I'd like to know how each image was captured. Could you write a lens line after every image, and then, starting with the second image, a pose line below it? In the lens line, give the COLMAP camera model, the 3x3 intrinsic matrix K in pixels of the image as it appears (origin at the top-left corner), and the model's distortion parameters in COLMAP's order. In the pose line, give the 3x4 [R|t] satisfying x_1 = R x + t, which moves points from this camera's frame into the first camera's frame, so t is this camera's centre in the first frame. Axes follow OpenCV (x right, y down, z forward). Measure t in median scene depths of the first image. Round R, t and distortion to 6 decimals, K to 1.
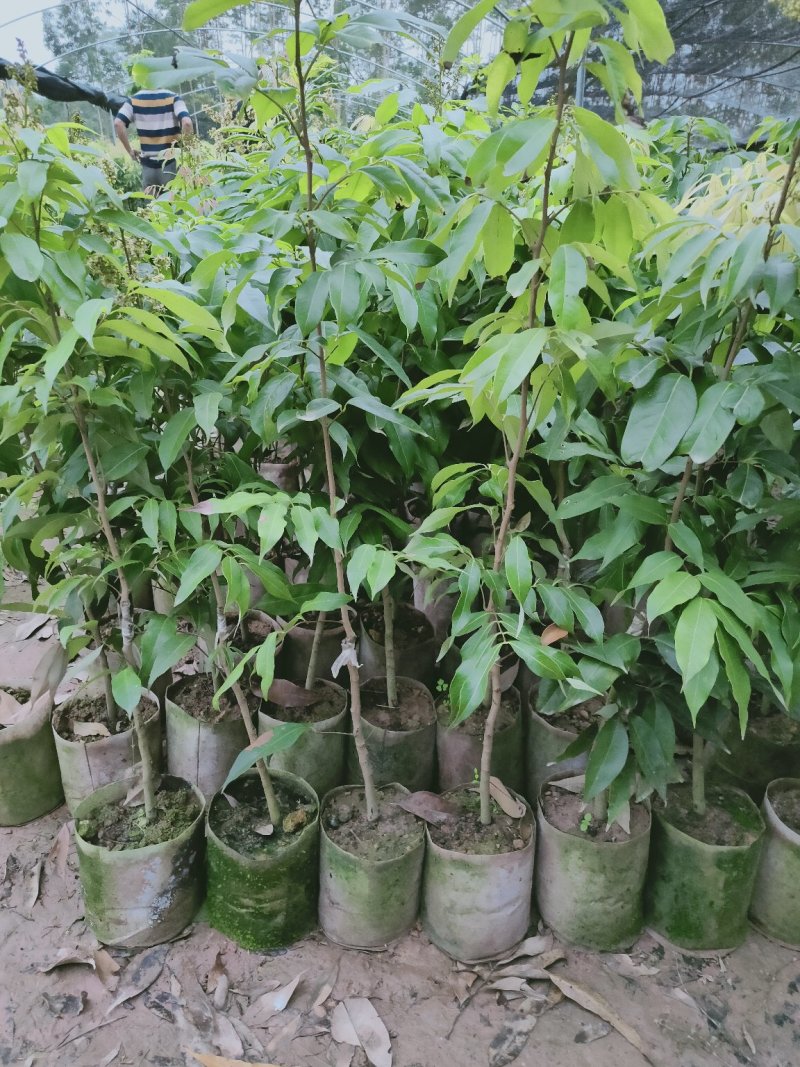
lens RADIAL K [[849.8, 0, 400.0], [0, 849.8, 533.5], [0, 0, 1]] dist [0.031019, -0.009591]
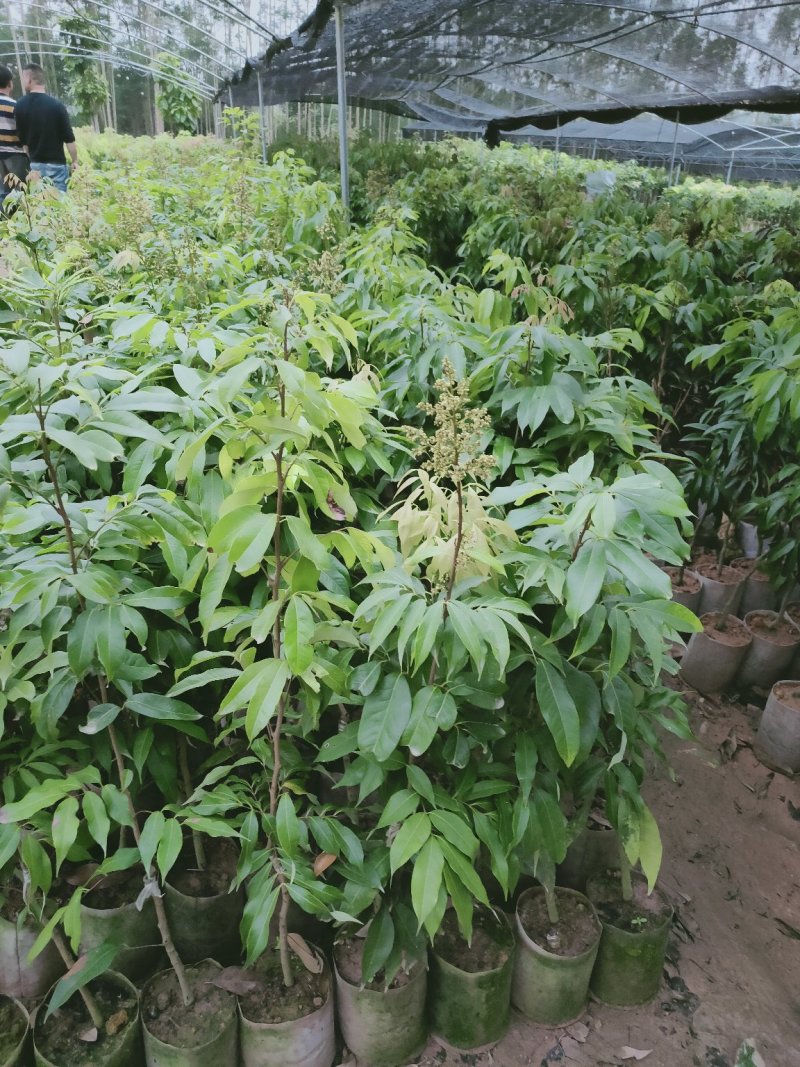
lens RADIAL K [[849.8, 0, 400.0], [0, 849.8, 533.5], [0, 0, 1]] dist [0.031019, -0.009591]
pose [[0.974371, -0.094273, 0.204239, 0.068500], [0.083850, 0.994723, 0.059120, -0.336256], [-0.208734, -0.040479, 0.977134, -0.150318]]
